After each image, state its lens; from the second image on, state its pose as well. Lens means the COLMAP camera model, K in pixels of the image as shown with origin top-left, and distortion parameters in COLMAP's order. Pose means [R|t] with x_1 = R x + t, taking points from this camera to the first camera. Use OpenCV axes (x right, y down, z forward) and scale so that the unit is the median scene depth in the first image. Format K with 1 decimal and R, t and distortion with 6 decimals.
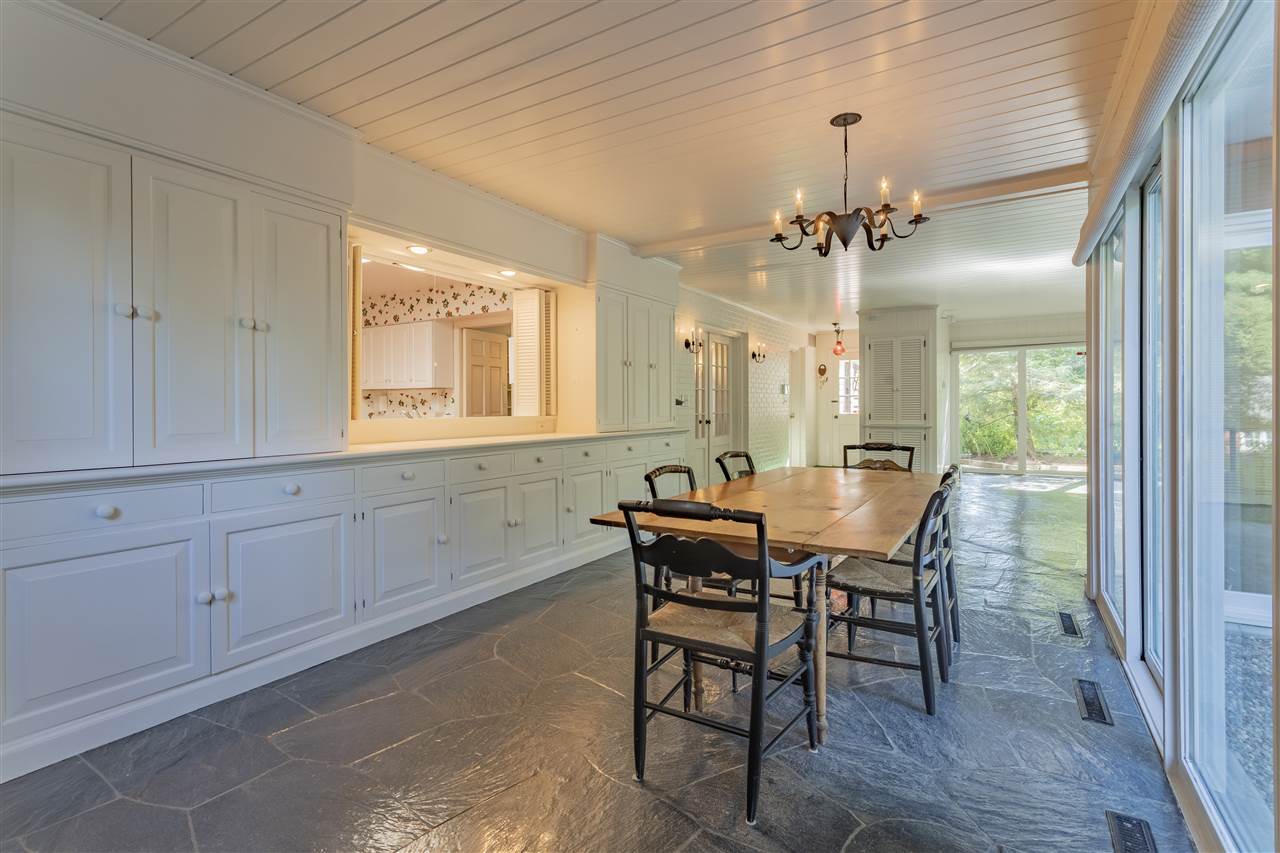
lens RADIAL K [[605.0, 0, 649.2], [0, 605.0, 419.3], [0, 0, 1]] dist [0.010068, -0.000092]
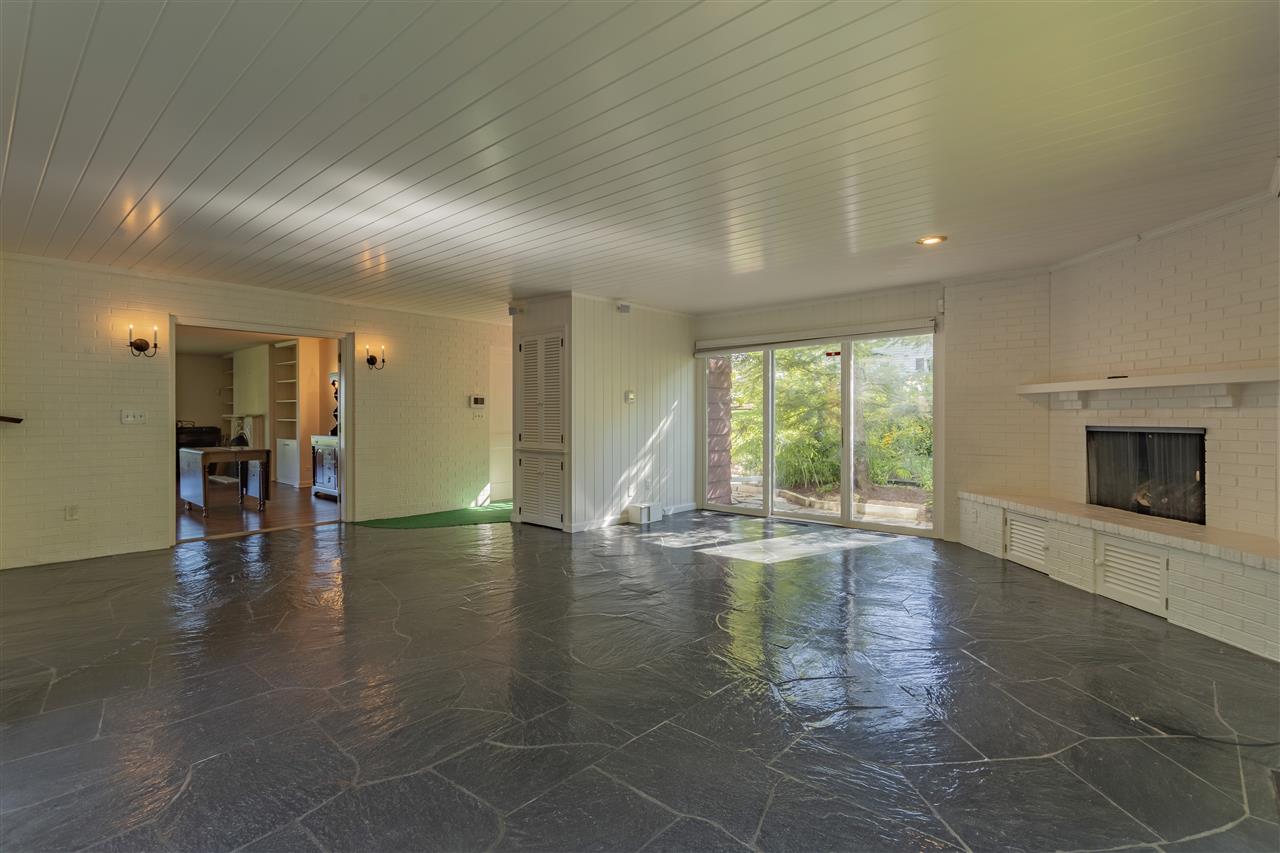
lens RADIAL K [[605.0, 0, 640.3], [0, 605.0, 415.0], [0, 0, 1]] dist [0.010068, -0.000092]
pose [[0.981954, 0.006278, -0.189016, 0.693766], [-0.009795, 0.999796, -0.017676, -0.021860], [0.188867, 0.019208, 0.981815, 0.273841]]
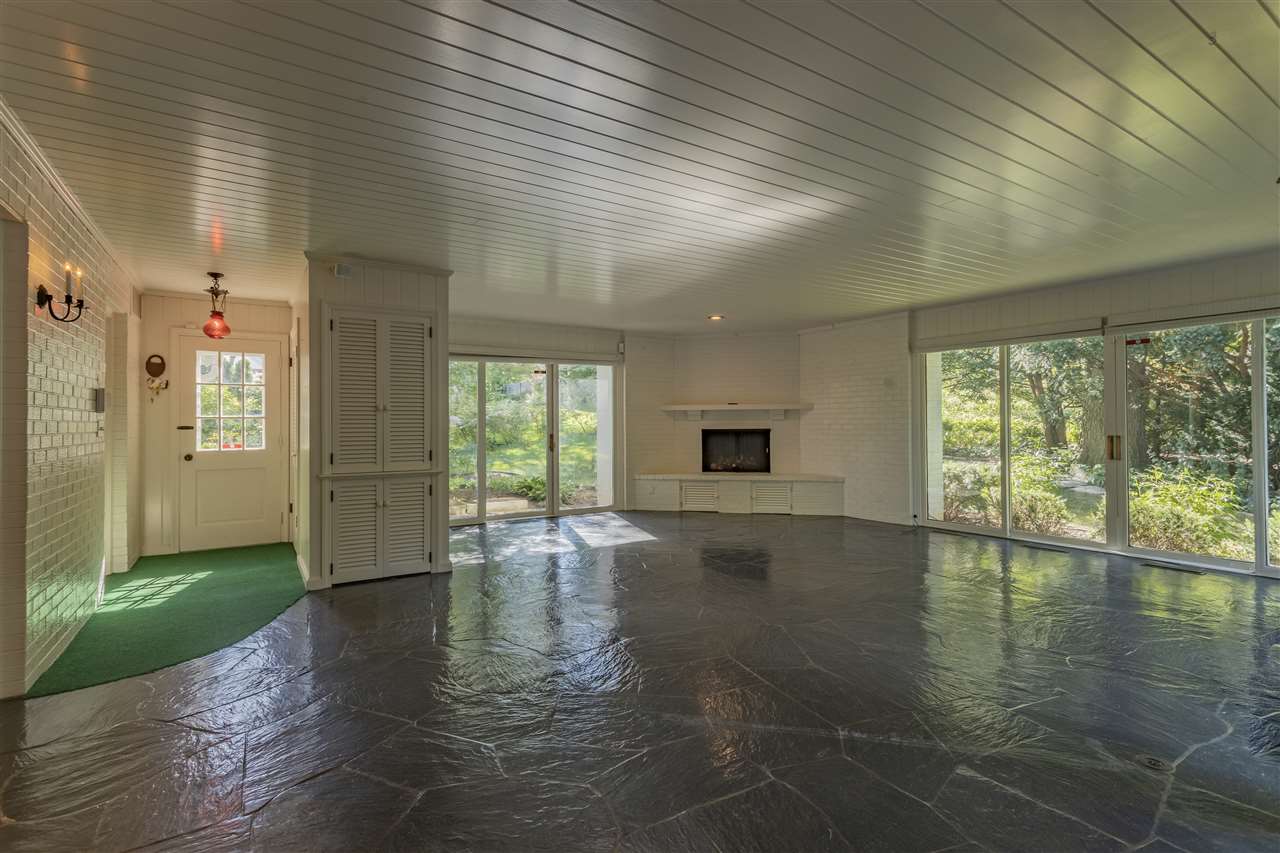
lens RADIAL K [[605.0, 0, 640.3], [0, 605.0, 416.7], [0, 0, 1]] dist [0.010068, -0.000092]
pose [[0.447208, 0.014053, 0.894320, 0.015536], [0.020820, 0.999442, -0.026116, -0.022521], [-0.894188, 0.030299, 0.446666, 0.550623]]
